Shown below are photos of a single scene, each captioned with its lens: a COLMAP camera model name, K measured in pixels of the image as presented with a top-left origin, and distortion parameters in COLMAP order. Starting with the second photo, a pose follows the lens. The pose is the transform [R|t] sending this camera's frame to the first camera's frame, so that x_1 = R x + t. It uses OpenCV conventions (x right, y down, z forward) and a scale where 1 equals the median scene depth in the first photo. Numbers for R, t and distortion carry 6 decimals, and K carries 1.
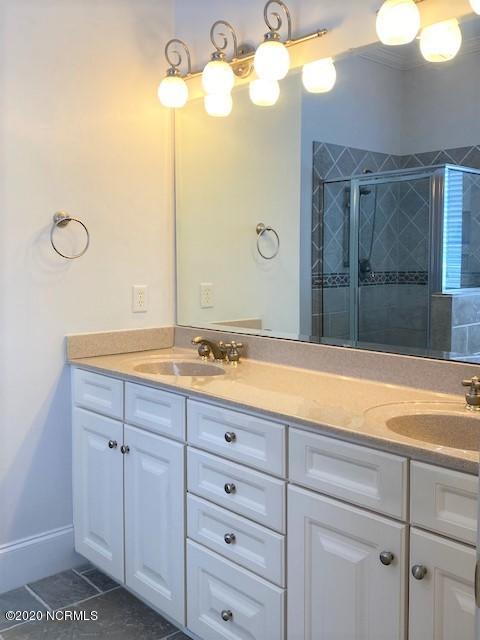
lens RADIAL K [[633.4, 0, 239.7], [0, 633.4, 316.5], [0, 0, 1]] dist [0.146106, 0.000000]
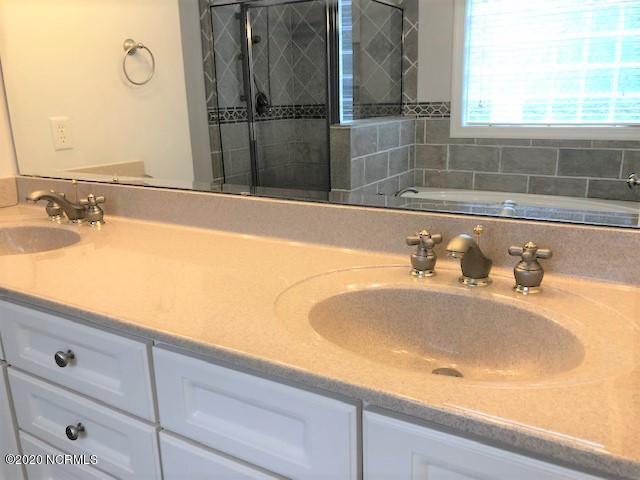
lens RADIAL K [[529.2, 0, 318.3], [0, 529.2, 239.0], [0, 0, 1]] dist [-0.017476, -0.000200]
pose [[0.956070, -0.091015, 0.278652, 0.054878], [0.045316, 0.985041, 0.166256, 0.000443], [-0.289615, -0.146325, 0.945892, 0.287636]]
